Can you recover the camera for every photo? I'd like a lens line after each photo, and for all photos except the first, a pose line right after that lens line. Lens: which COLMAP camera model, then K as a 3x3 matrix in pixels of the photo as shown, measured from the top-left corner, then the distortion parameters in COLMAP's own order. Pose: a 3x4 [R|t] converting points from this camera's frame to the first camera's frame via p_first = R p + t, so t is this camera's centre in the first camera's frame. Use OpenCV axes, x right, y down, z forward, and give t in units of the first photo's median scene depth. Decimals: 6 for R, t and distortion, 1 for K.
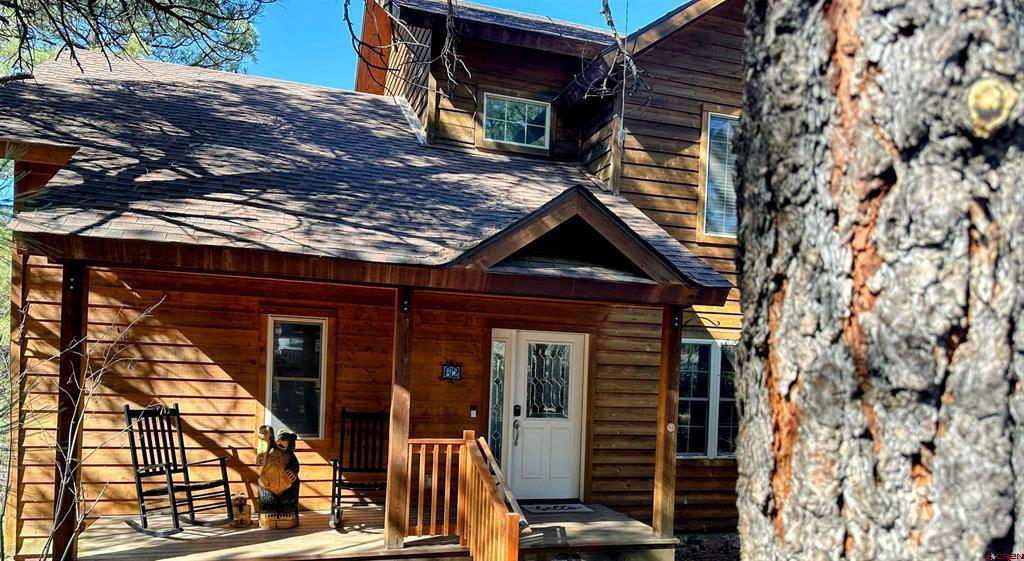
lens RADIAL K [[717.3, 0, 508.4], [0, 717.3, 389.2], [0, 0, 1]] dist [0.078158, -0.098066]
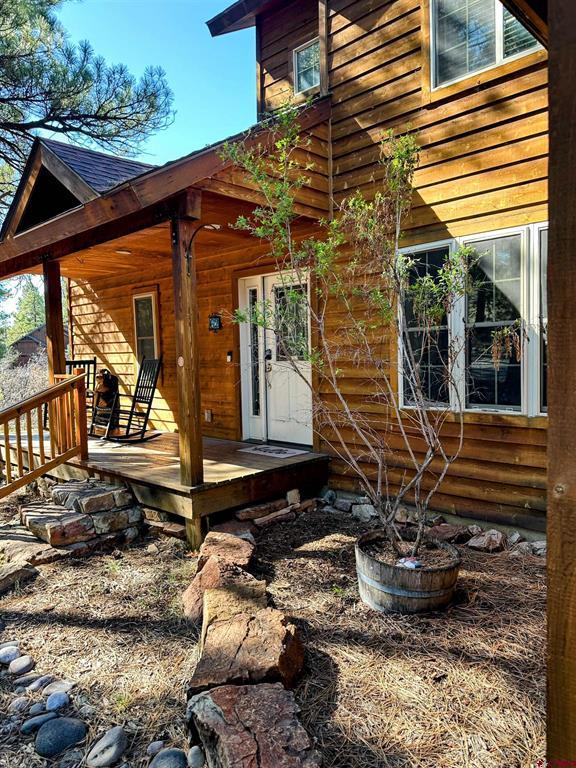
lens RADIAL K [[539.1, 0, 284.6], [0, 539.1, 380.6], [0, 0, 1]] dist [0.130001, -0.173236]
pose [[0.476083, -0.002236, -0.879397, 0.844492], [0.027908, 0.999532, 0.012567, 0.069367], [0.878957, -0.030525, 0.475922, 0.769068]]
